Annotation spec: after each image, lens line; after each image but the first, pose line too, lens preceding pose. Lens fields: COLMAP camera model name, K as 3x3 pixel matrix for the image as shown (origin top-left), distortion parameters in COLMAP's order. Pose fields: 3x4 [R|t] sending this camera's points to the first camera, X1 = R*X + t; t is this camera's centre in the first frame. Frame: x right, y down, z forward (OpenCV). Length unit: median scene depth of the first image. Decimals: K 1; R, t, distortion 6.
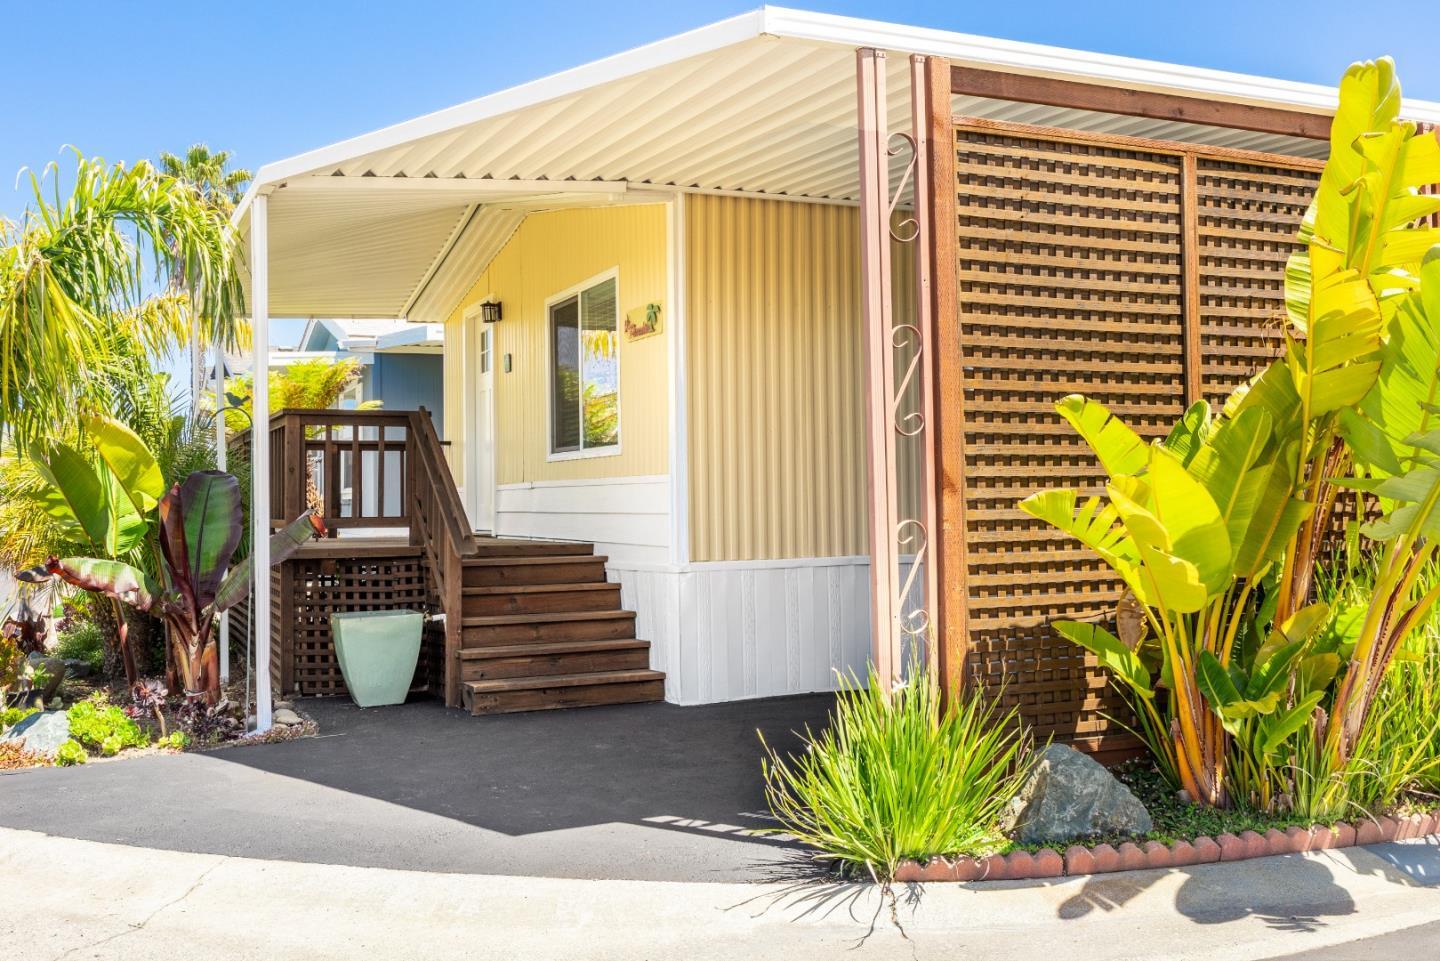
lens RADIAL K [[1295.6, 0, 720.0], [0, 1295.6, 480.5], [0, 0, 1]] dist [-0.005007, -0.003340]
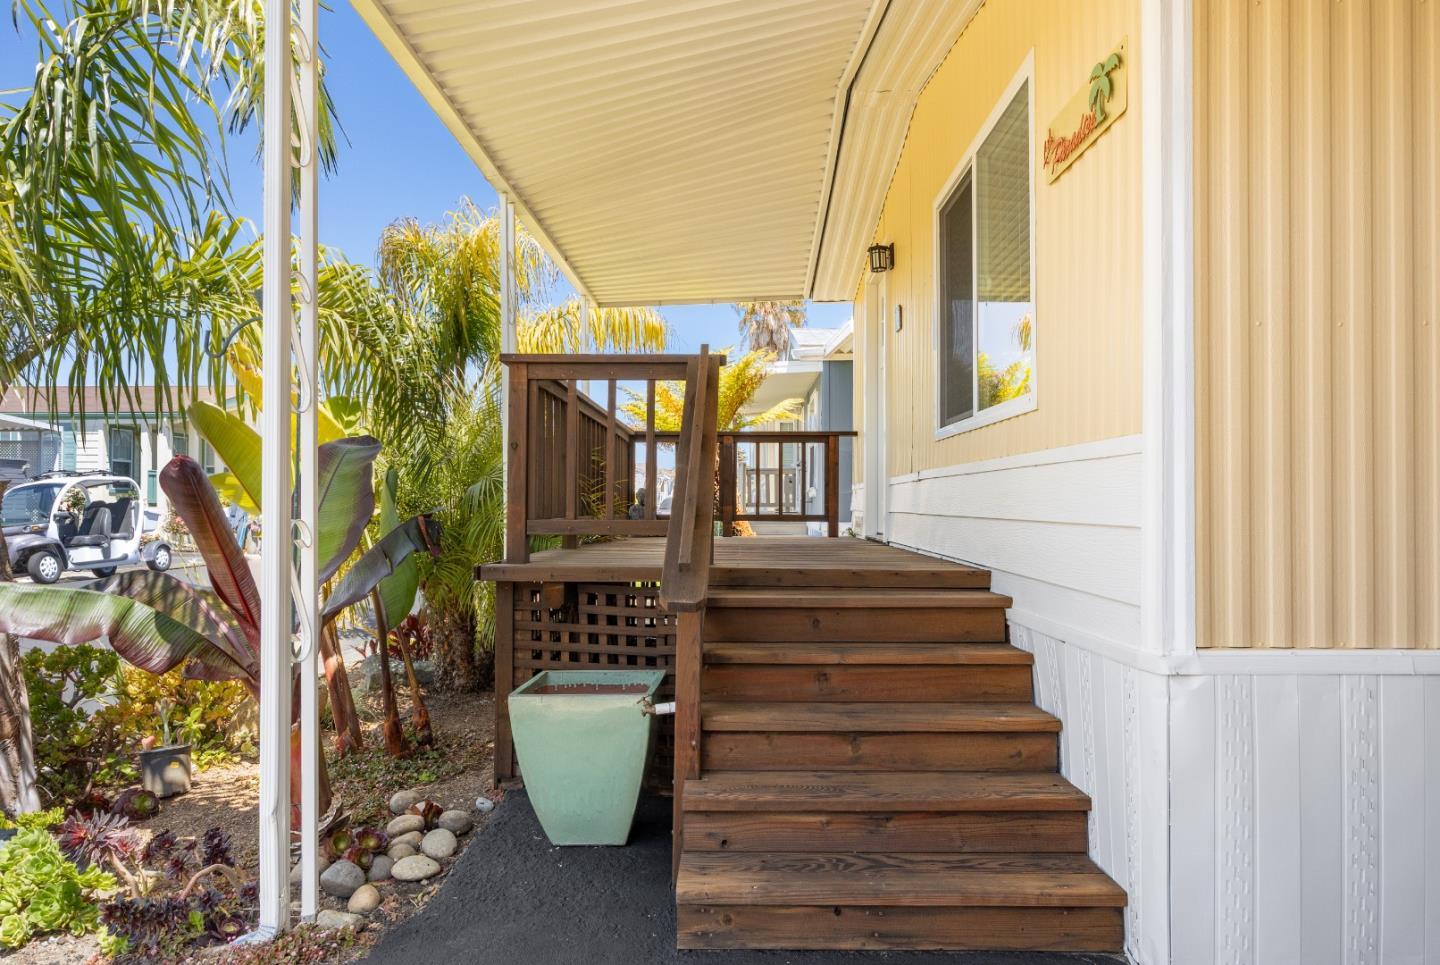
lens RADIAL K [[846.3, 0, 726.0], [0, 846.3, 492.1], [0, 0, 1]] dist [0.003584, 0.000638]
pose [[0.888477, 0.008309, -0.458846, -0.030499], [-0.005780, 0.999959, 0.006916, 0.011655], [0.458885, -0.003493, 0.888489, 0.642198]]
